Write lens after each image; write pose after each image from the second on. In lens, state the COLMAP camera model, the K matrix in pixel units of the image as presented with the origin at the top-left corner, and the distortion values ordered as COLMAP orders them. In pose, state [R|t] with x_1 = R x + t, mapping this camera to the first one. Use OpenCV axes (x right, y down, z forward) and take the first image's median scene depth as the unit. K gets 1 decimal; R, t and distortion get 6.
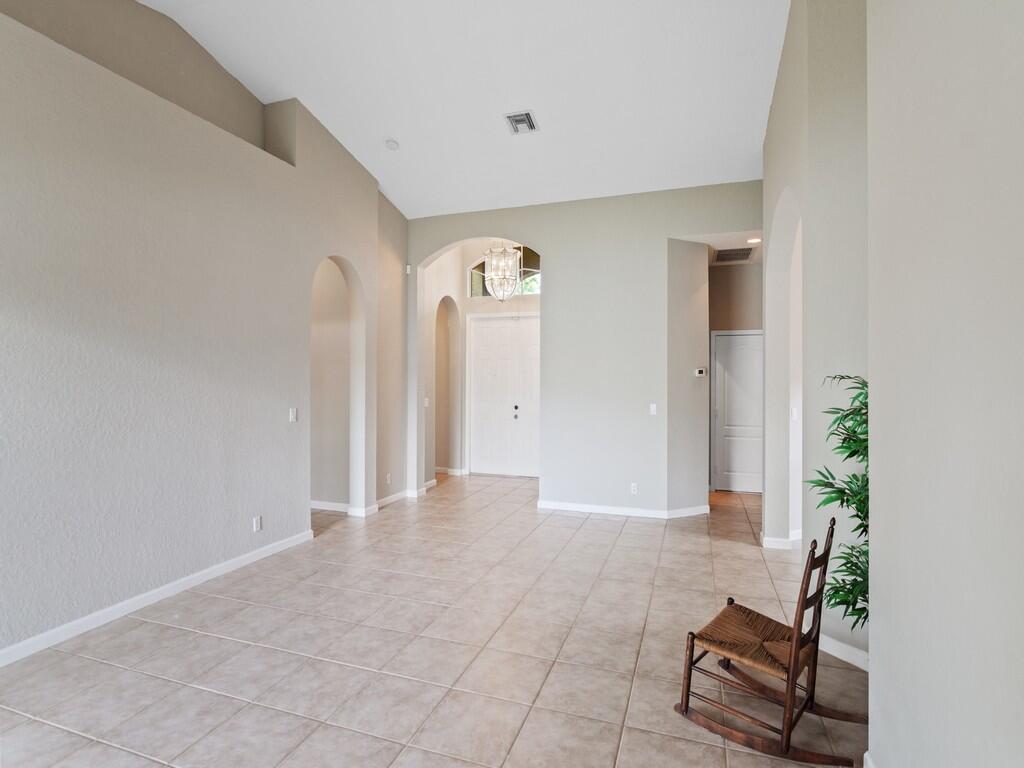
lens RADIAL K [[527.3, 0, 514.1], [0, 527.3, 376.8], [0, 0, 1]] dist [-0.013604, -0.000407]
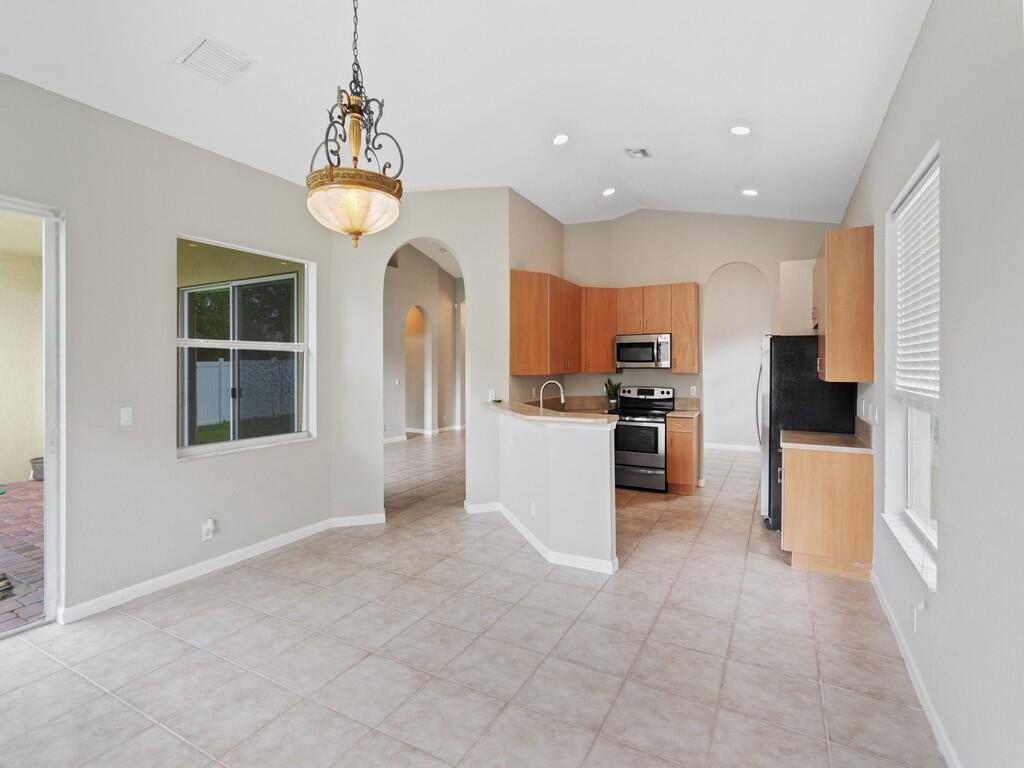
lens RADIAL K [[493.5, 0, 507.4], [0, 493.5, 364.3], [0, 0, 1]] dist [0.001426, 0.000008]
pose [[0.986740, -0.000543, -0.162306, 0.293971], [0.000862, 0.999998, 0.001898, -0.002621], [0.162305, -0.002013, 0.986739, -0.769623]]
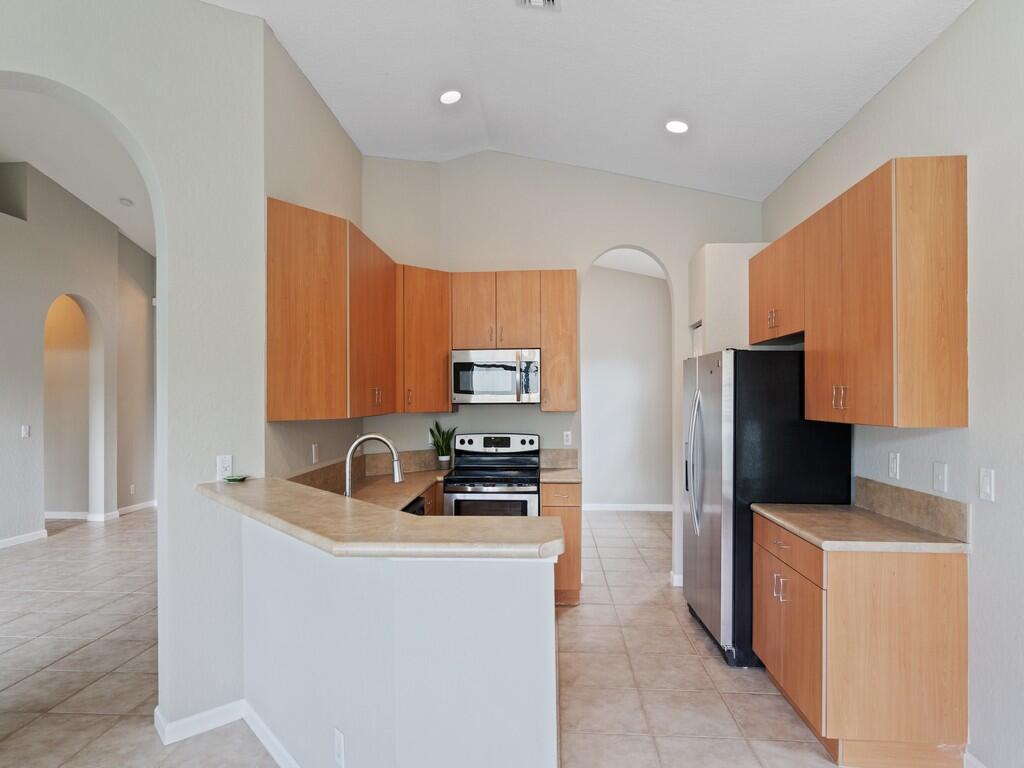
lens RADIAL K [[577.4, 0, 511.5], [0, 577.4, 396.3], [0, 0, 1]] dist [-0.001768, -0.001780]
pose [[0.962656, -0.003078, 0.270709, 0.224648], [0.003104, 0.999995, 0.000333, -0.002276], [-0.270709, 0.000520, 0.962661, -0.432707]]
